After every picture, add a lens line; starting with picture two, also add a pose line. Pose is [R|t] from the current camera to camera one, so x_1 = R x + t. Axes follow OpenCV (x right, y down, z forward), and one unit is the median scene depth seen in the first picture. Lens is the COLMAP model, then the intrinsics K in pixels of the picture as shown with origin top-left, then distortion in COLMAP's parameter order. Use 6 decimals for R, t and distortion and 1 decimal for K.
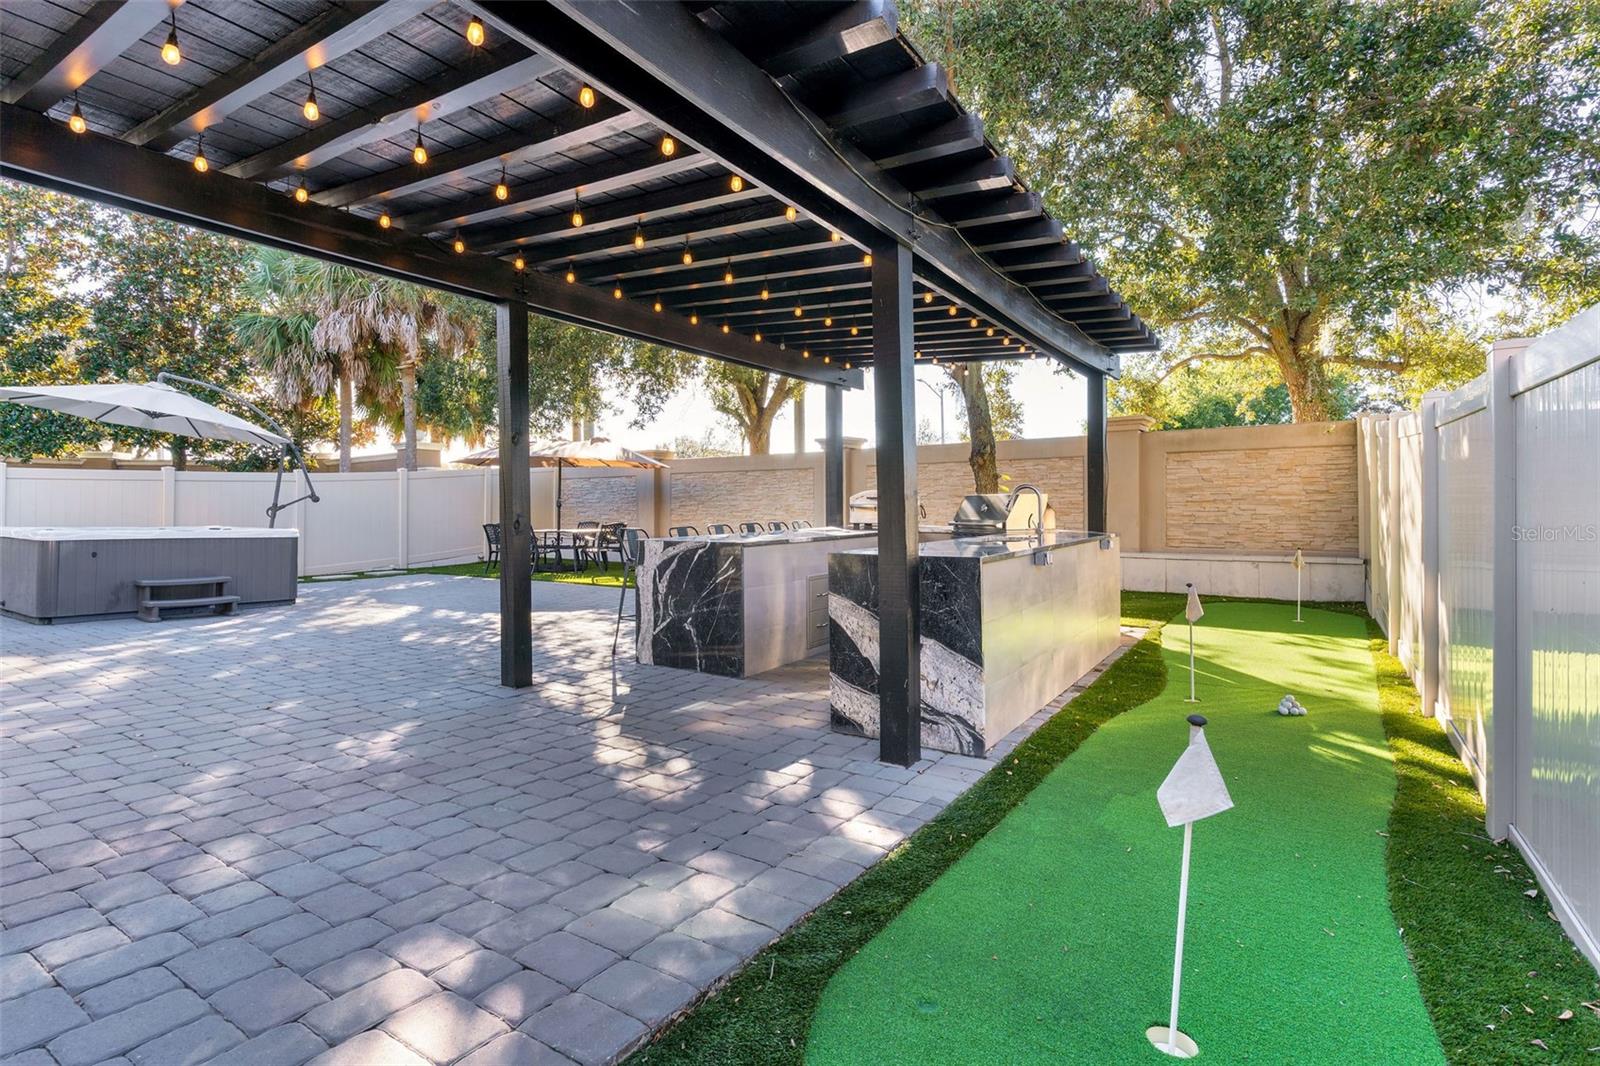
lens RADIAL K [[762.6, 0, 799.7], [0, 762.6, 510.8], [0, 0, 1]] dist [-0.001271, -0.000272]
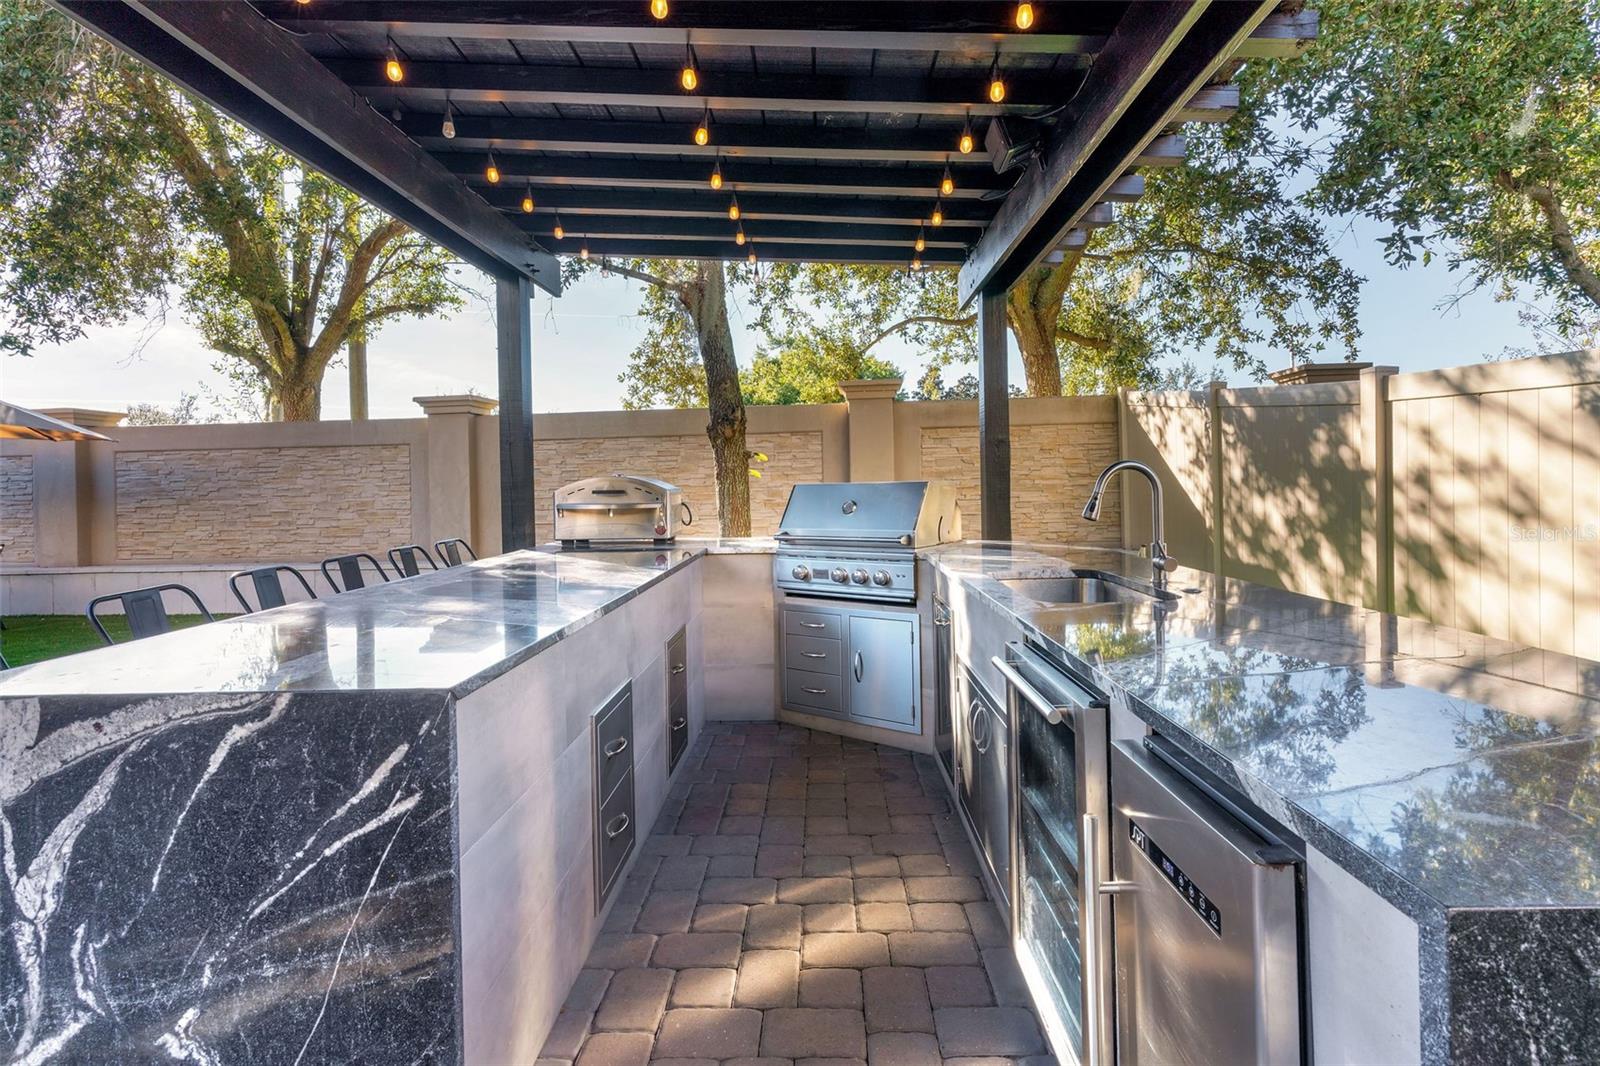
lens RADIAL K [[772.7, 0, 807.1], [0, 772.7, 496.5], [0, 0, 1]] dist [0.001826, 0.001063]
pose [[0.849045, -0.021917, 0.527866, -0.055682], [0.022556, 0.999732, 0.005228, -0.010669], [-0.527839, 0.007468, 0.849312, 0.366975]]
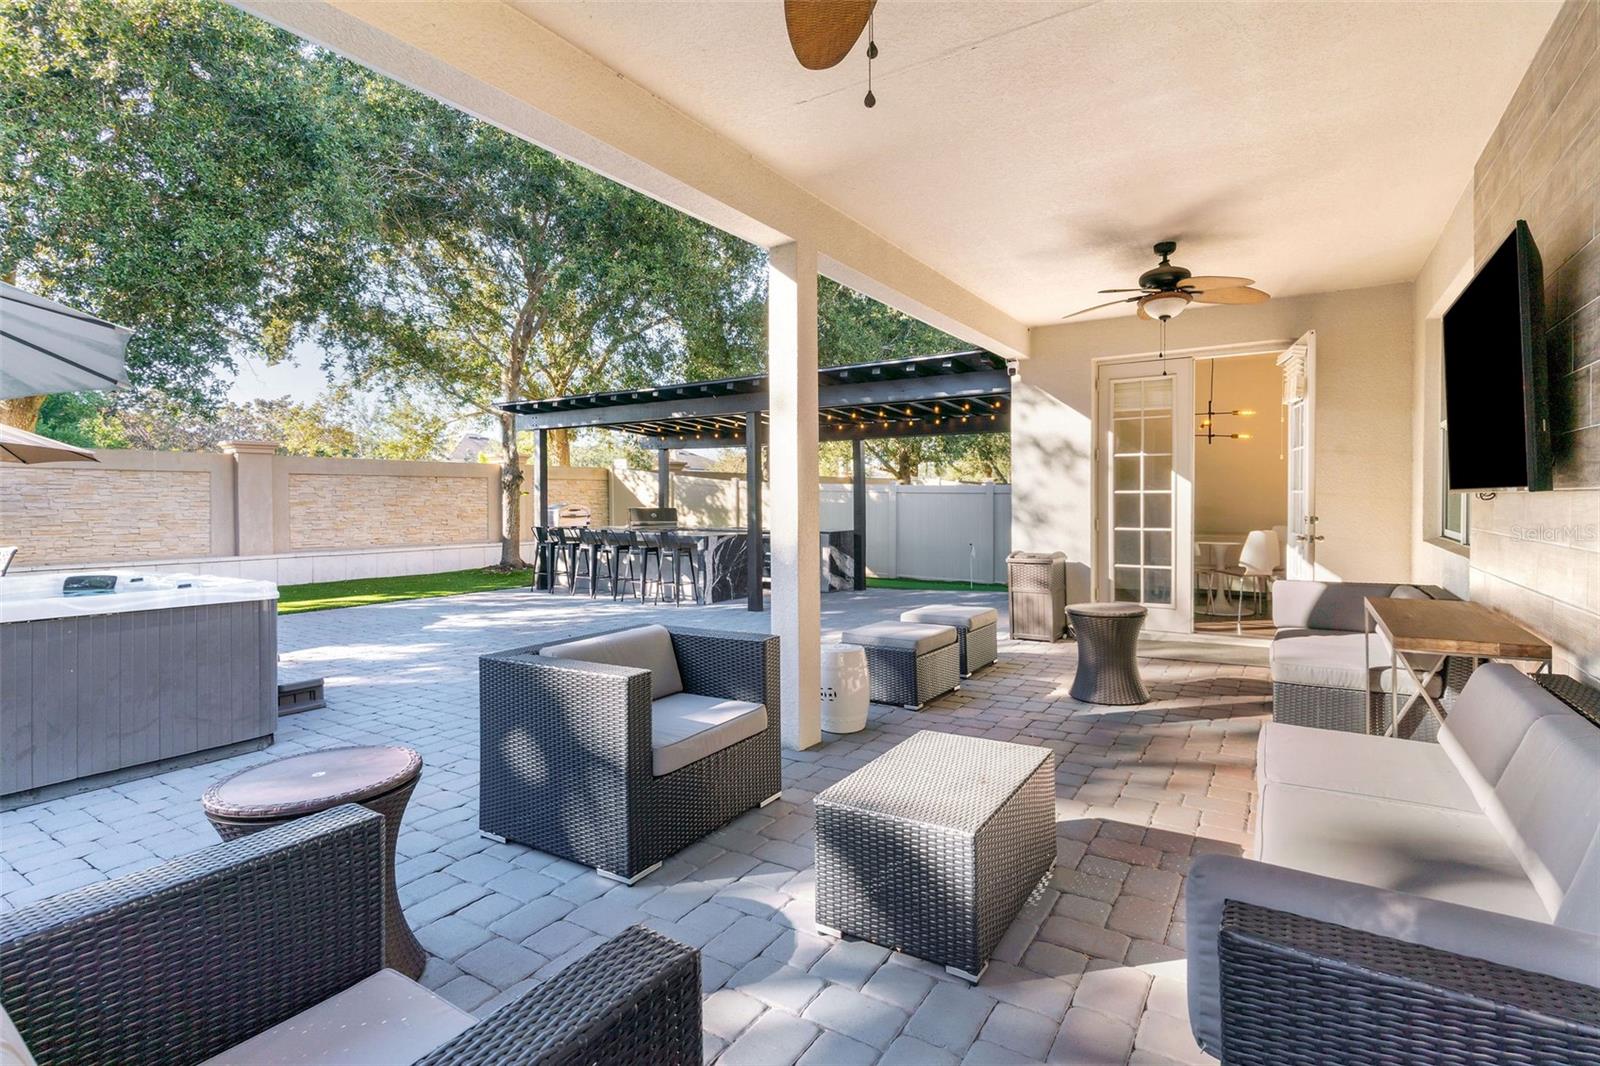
lens RADIAL K [[762.6, 0, 799.7], [0, 762.6, 510.8], [0, 0, 1]] dist [-0.001271, -0.000272]
pose [[-0.005937, -0.011166, 0.999920, -1.136282], [0.006000, 0.999919, 0.011202, -0.023153], [-0.999964, 0.006066, -0.005870, 0.443114]]
